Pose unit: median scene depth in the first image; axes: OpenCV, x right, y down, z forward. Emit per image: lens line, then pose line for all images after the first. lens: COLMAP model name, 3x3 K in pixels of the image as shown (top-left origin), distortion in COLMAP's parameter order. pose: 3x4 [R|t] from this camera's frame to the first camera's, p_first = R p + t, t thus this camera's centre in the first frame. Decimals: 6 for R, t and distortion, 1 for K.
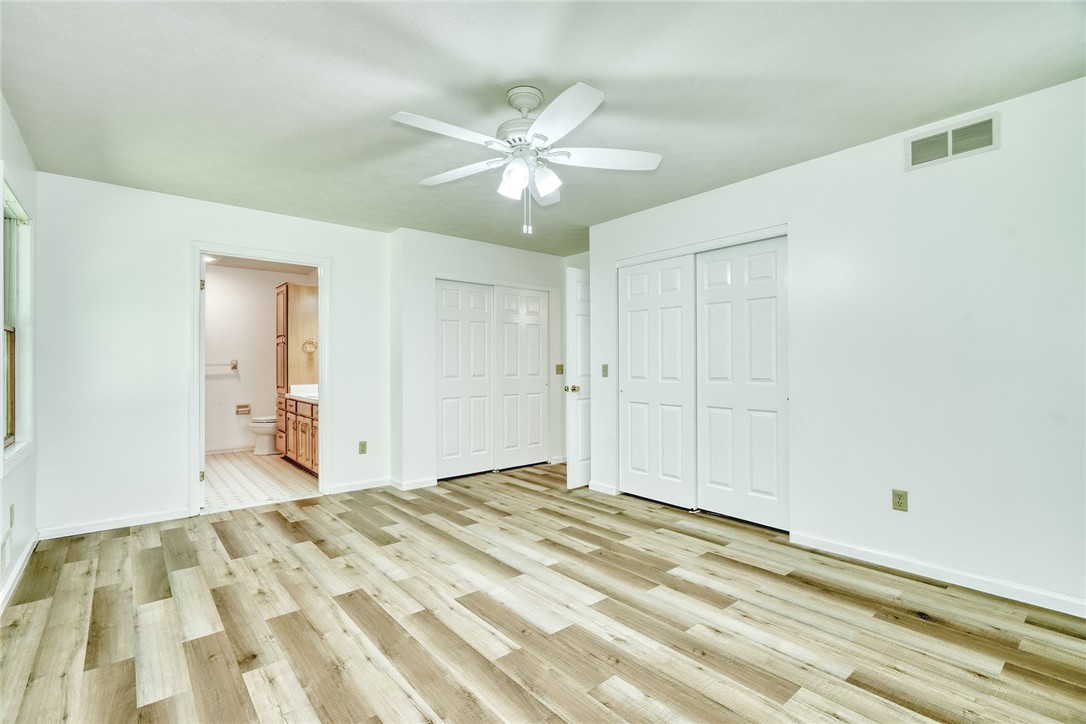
lens RADIAL K [[497.2, 0, 537.6], [0, 497.2, 364.0], [0, 0, 1]] dist [-0.004473, 0.001429]
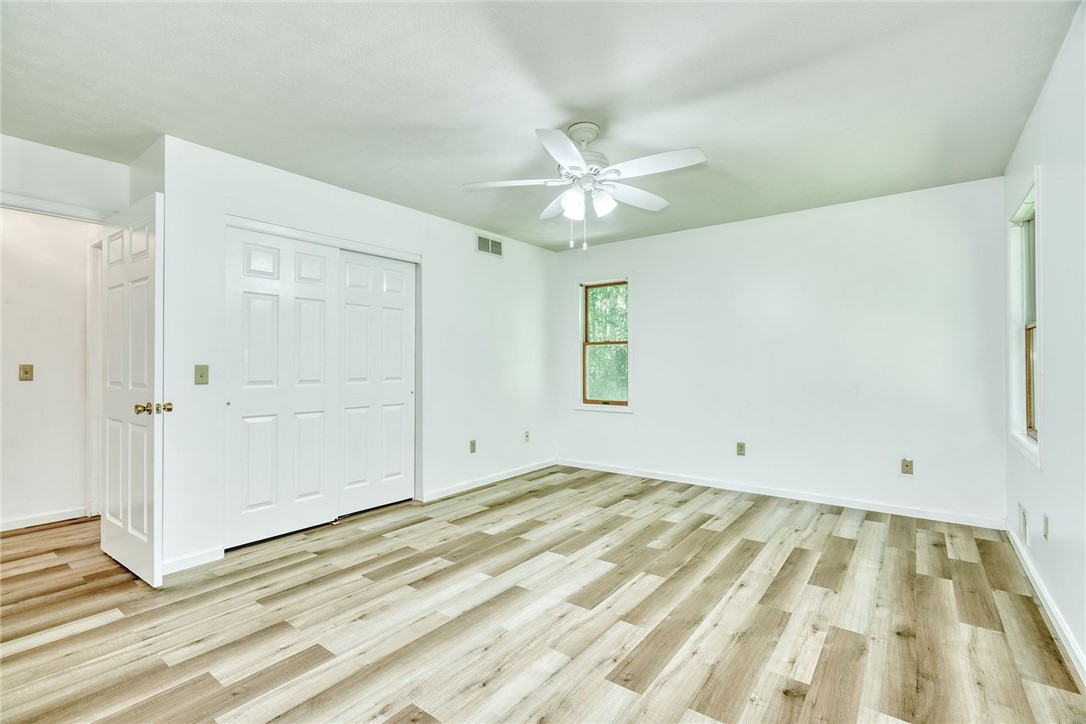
lens RADIAL K [[497.2, 0, 537.6], [0, 497.2, 364.0], [0, 0, 1]] dist [-0.004473, 0.001429]
pose [[-0.222663, 0.004744, 0.974884, -0.945016], [0.001203, 0.999989, -0.004592, 0.004632], [-0.974895, 0.000151, -0.222666, 1.150732]]
